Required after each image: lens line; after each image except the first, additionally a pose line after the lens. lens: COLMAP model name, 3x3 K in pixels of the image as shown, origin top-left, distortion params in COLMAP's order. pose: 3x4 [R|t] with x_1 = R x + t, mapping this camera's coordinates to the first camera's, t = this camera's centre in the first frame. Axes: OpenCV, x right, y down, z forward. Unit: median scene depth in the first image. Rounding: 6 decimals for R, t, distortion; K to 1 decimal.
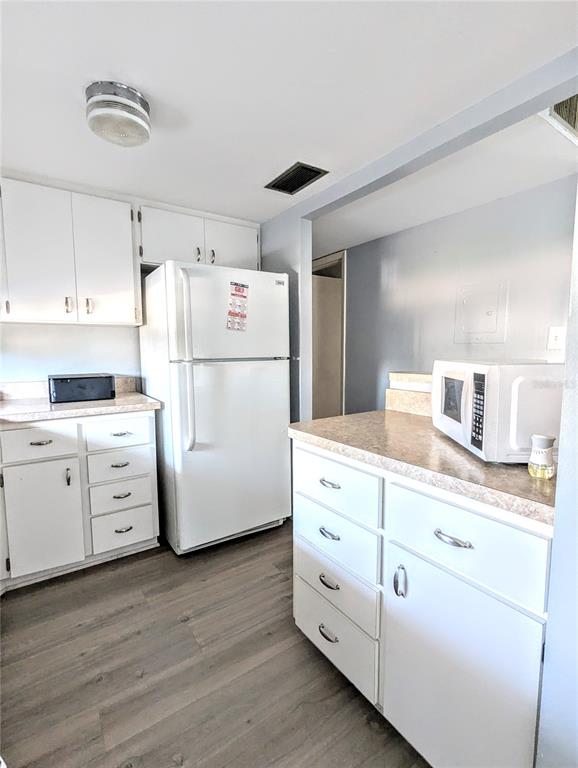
lens RADIAL K [[365.2, 0, 290.7], [0, 365.2, 383.9], [0, 0, 1]] dist [0.002642, 0.000260]
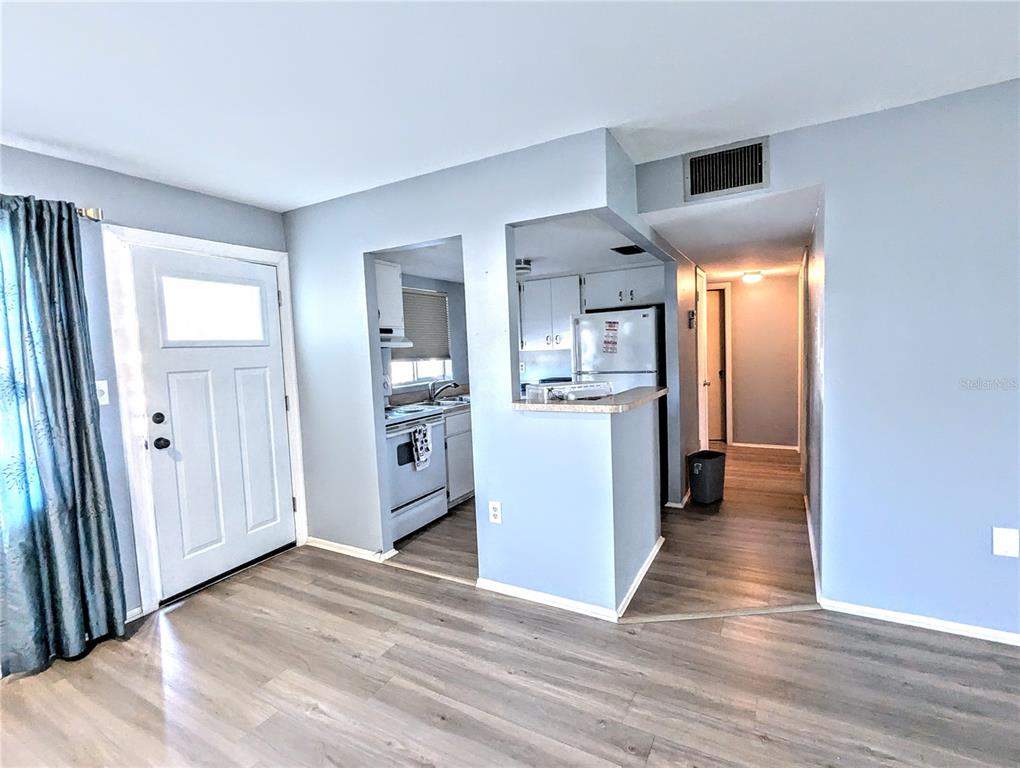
lens RADIAL K [[485.0, 0, 505.2], [0, 485.0, 385.3], [0, 0, 1]] dist [0.002642, 0.000260]
pose [[0.436489, 0.052517, -0.898176, 1.459824], [-0.046712, 0.998271, 0.035668, -0.065735], [0.898496, 0.026387, 0.438188, -0.250059]]
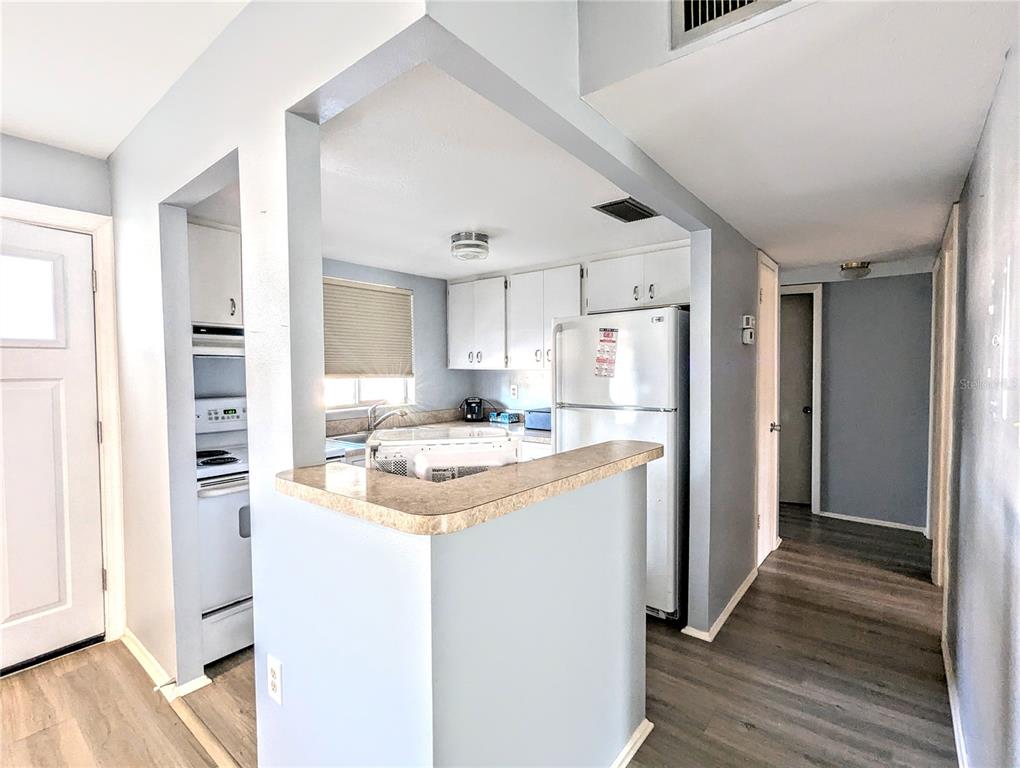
lens RADIAL K [[485.0, 0, 506.0], [0, 485.0, 387.3], [0, 0, 1]] dist [0.002642, 0.000260]
pose [[0.280562, 0.039589, -0.959019, 1.011023], [-0.086943, 0.996090, 0.015684, -0.117675], [0.955890, 0.078980, 0.282907, 0.395402]]
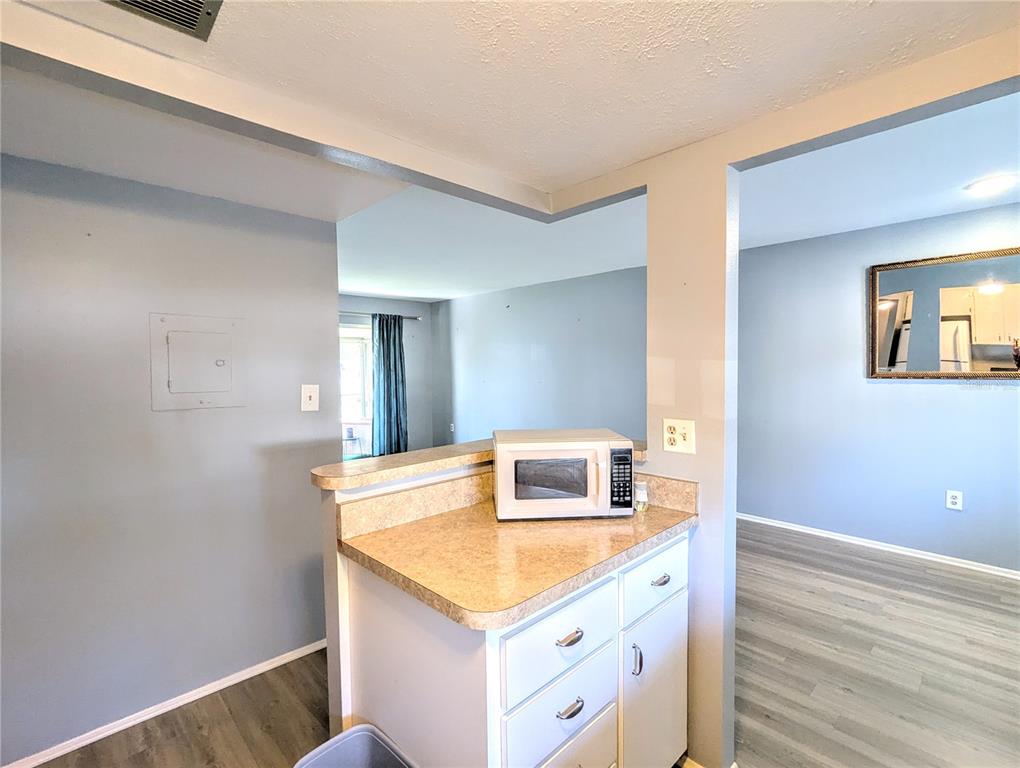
lens RADIAL K [[485.0, 0, 510.7], [0, 485.0, 385.3], [0, 0, 1]] dist [0.002642, 0.000260]
pose [[-0.161597, -0.034728, 0.986246, -0.458993], [0.104002, 0.993216, 0.052014, -0.160774], [-0.981361, 0.110976, -0.156889, 0.700791]]
